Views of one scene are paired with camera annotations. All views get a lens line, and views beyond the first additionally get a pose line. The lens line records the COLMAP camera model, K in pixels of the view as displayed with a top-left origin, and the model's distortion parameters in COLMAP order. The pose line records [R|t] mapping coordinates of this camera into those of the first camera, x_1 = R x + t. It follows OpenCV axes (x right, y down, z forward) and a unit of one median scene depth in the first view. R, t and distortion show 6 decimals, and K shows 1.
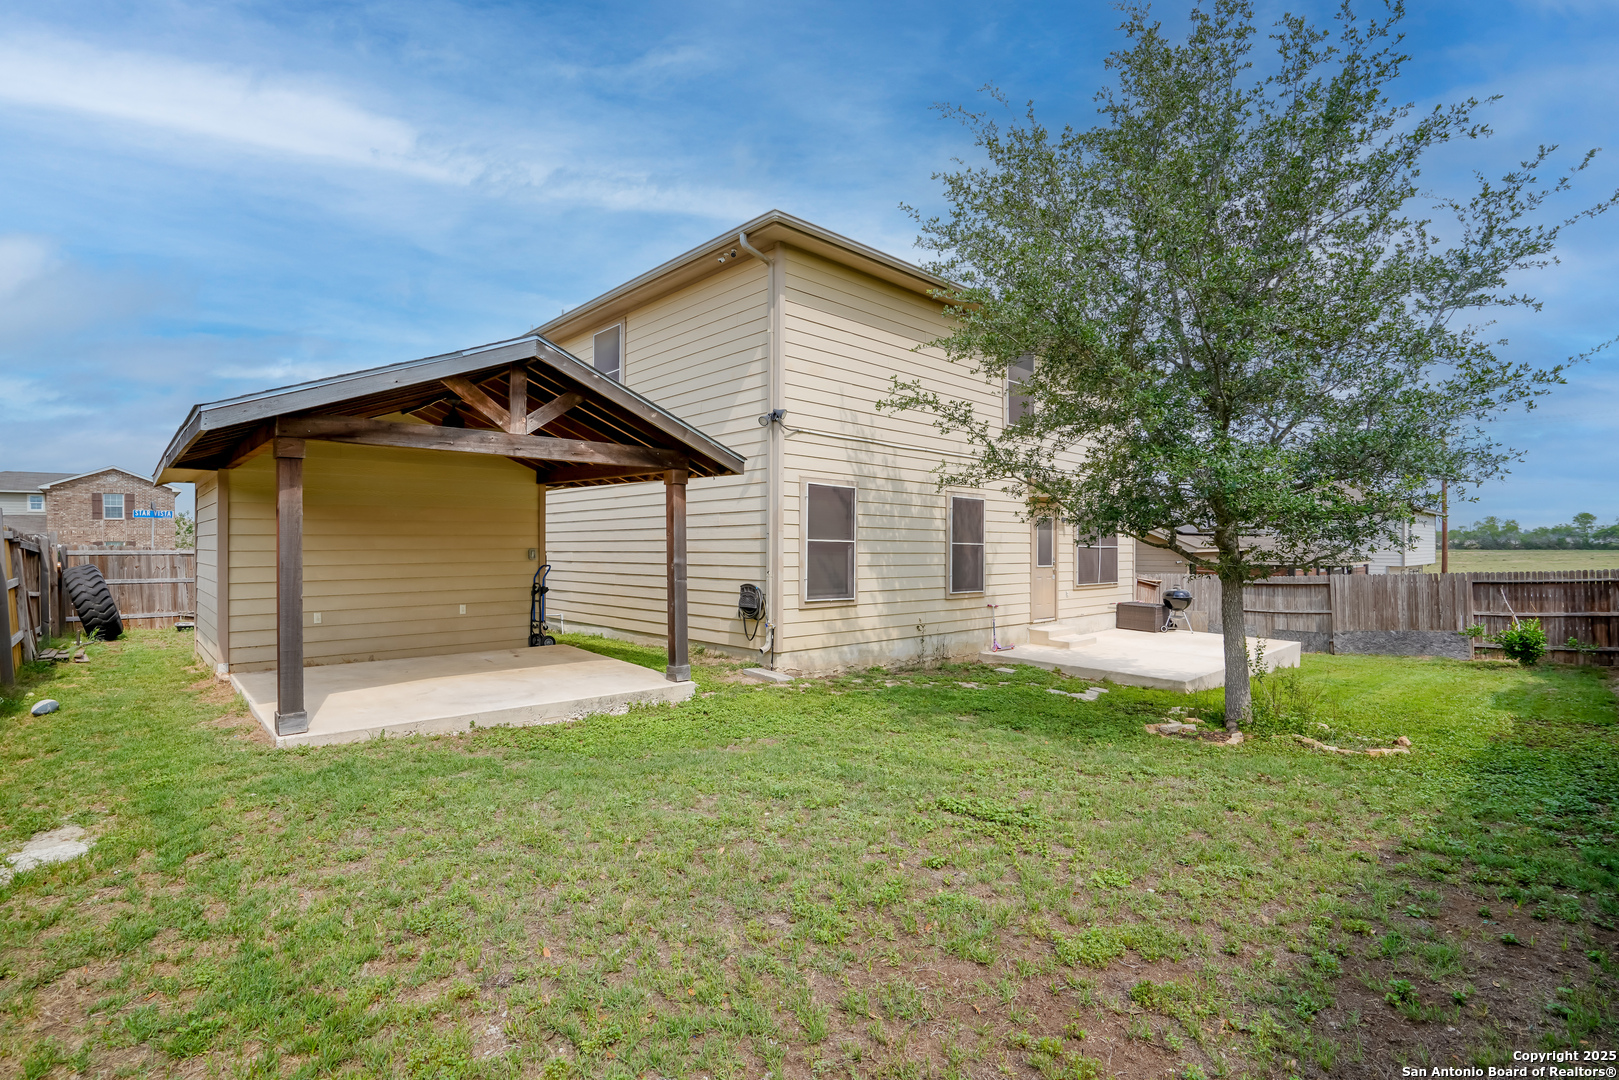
lens RADIAL K [[763.8, 0, 809.5], [0, 763.8, 540.0], [0, 0, 1]] dist [-0.003295, -0.000146]
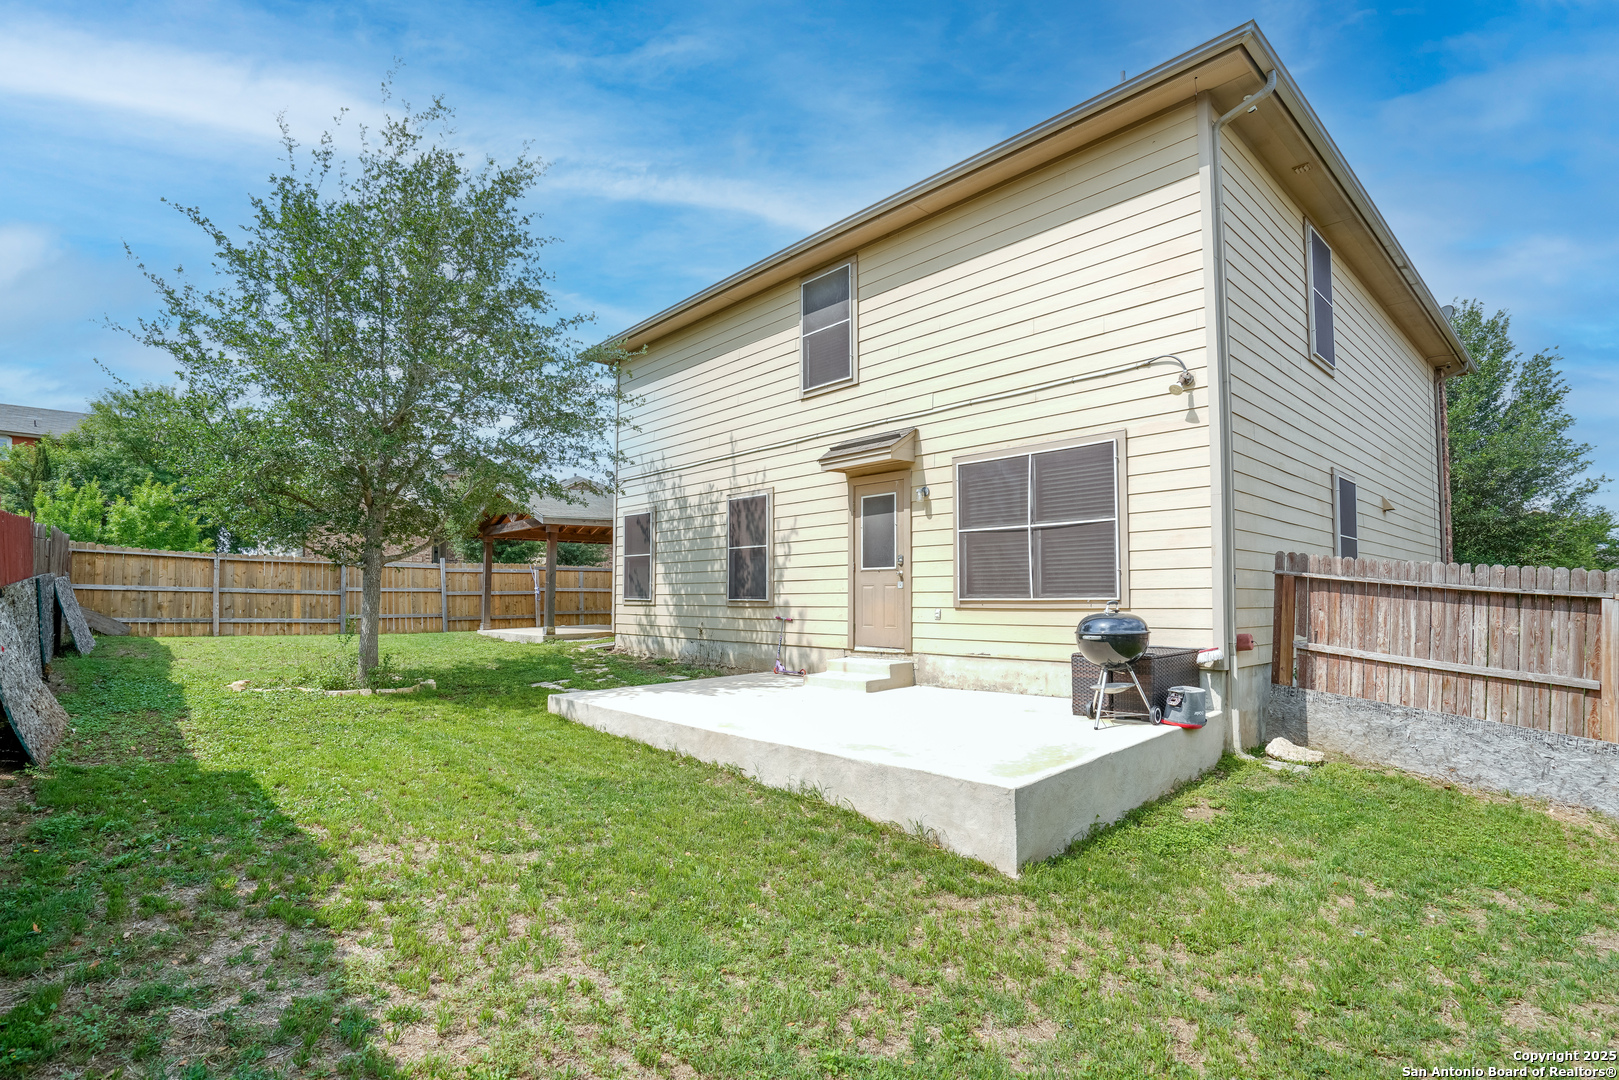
lens RADIAL K [[763.8, 0, 809.5], [0, 763.8, 540.0], [0, 0, 1]] dist [-0.003295, -0.000146]
pose [[-0.001471, -0.086030, -0.996291, 1.424522], [0.009435, 0.996247, -0.086040, 0.096187], [0.999954, -0.009527, -0.000653, 1.362429]]
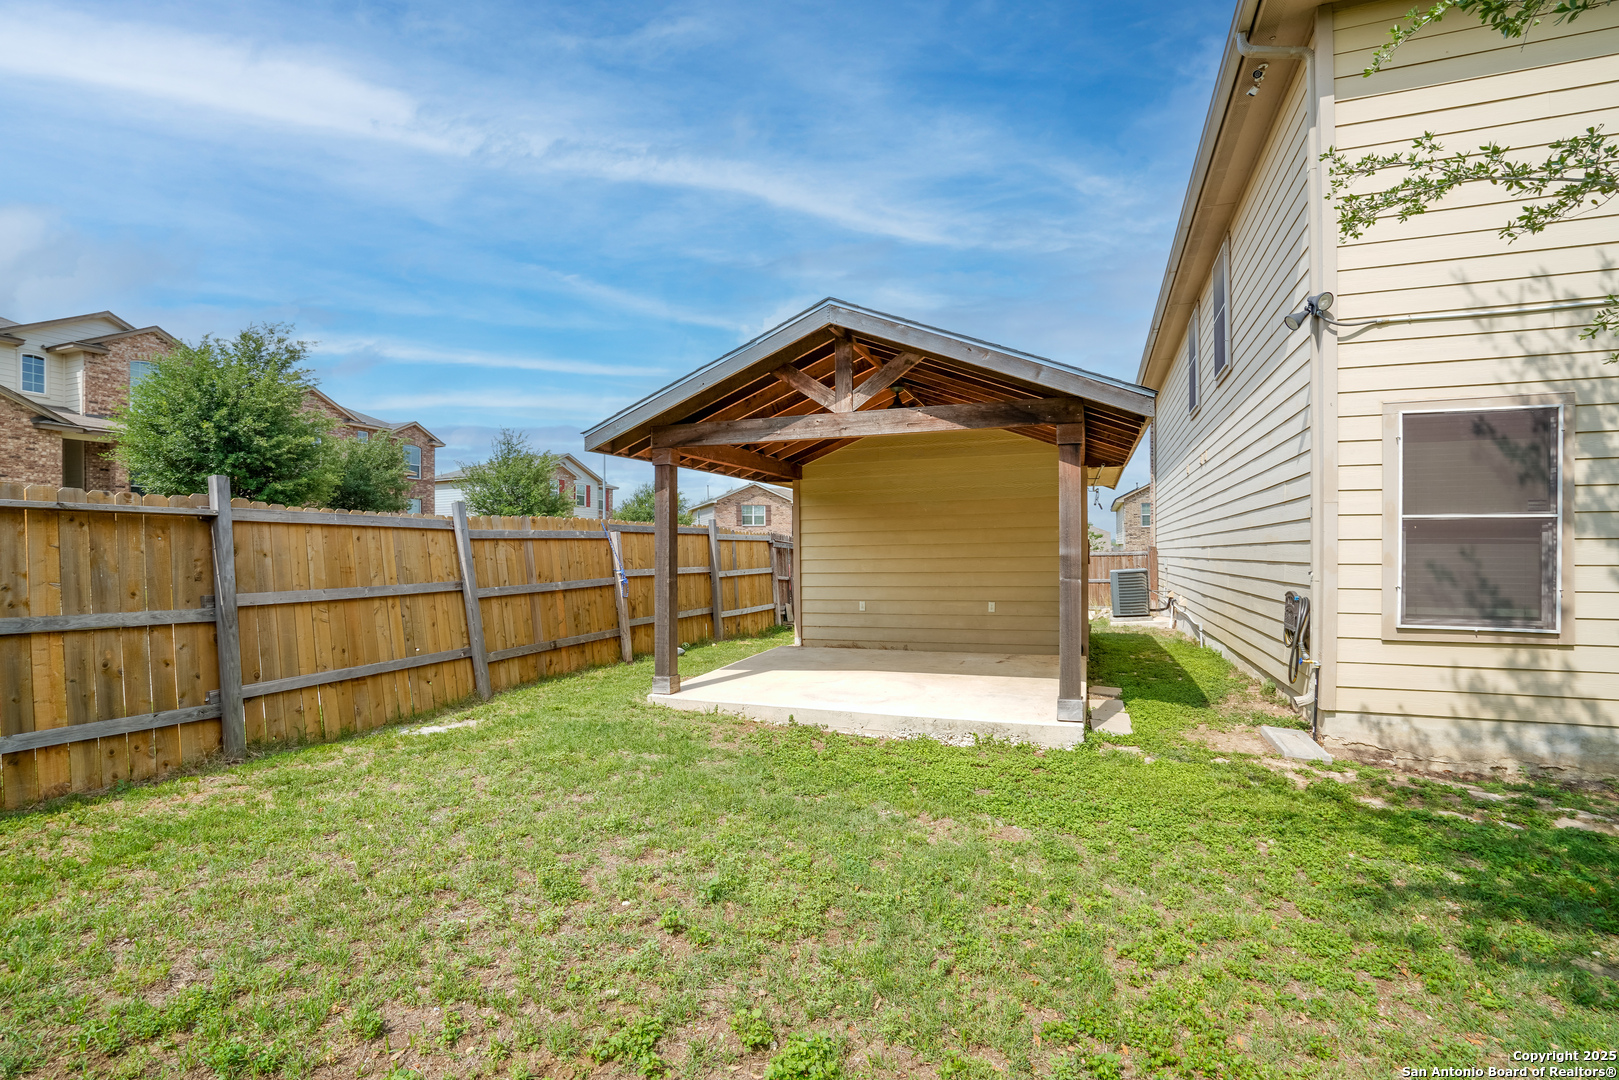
lens RADIAL K [[757.2, 0, 836.5], [0, 757.2, 551.9], [0, 0, 1]] dist [-0.001594, 0.000105]
pose [[0.476881, -0.007278, -0.878938, 0.286528], [0.015578, 0.999879, 0.000173, 0.019542], [0.878830, -0.013775, 0.476937, 0.388762]]
